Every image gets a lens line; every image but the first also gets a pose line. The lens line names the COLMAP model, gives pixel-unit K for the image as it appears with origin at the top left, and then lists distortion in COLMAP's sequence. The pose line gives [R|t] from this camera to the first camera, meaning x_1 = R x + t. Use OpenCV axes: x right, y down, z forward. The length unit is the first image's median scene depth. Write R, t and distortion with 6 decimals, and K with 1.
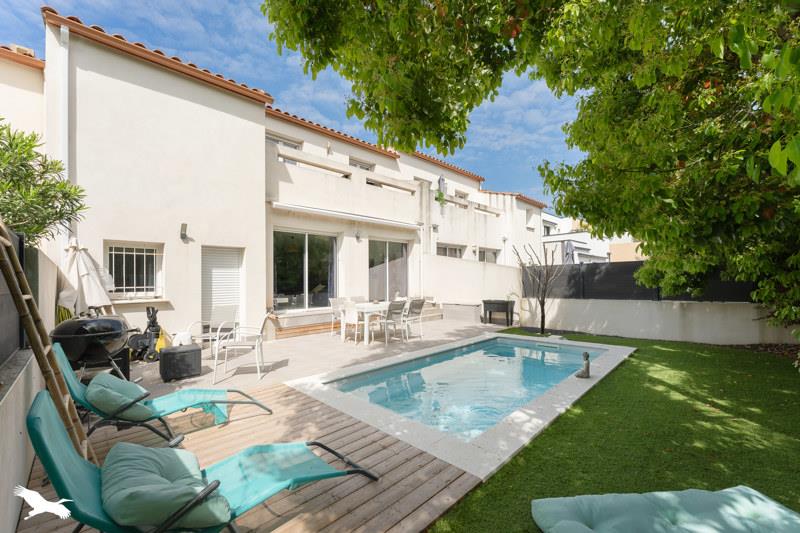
lens RADIAL K [[325.3, 0, 400.1], [0, 325.3, 281.0], [0, 0, 1]] dist [0.000069, 0.000015]
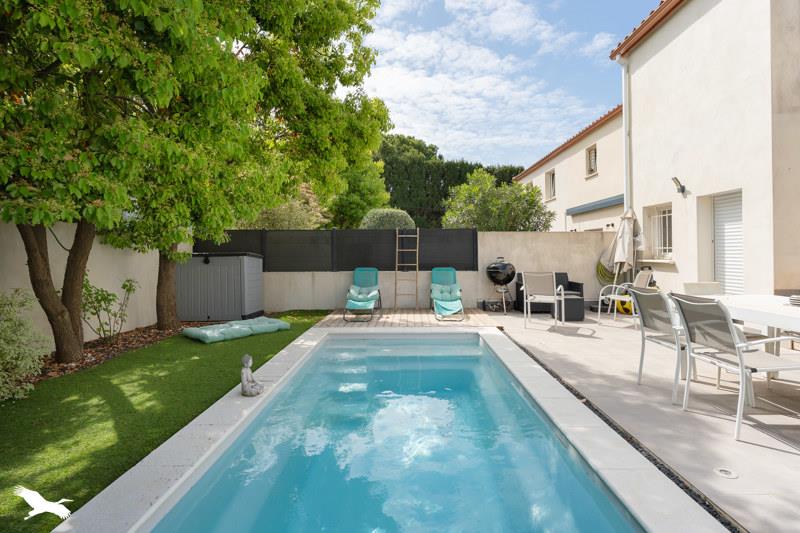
lens RADIAL K [[397.5, 0, 400.0], [0, 397.5, 246.8], [0, 0, 1]] dist [-0.000066, -0.000038]
pose [[-0.716636, 0.009560, -0.697382, 0.662479], [0.013076, 0.999914, 0.000270, 0.005008], [0.697325, -0.008926, -0.716700, 1.301613]]
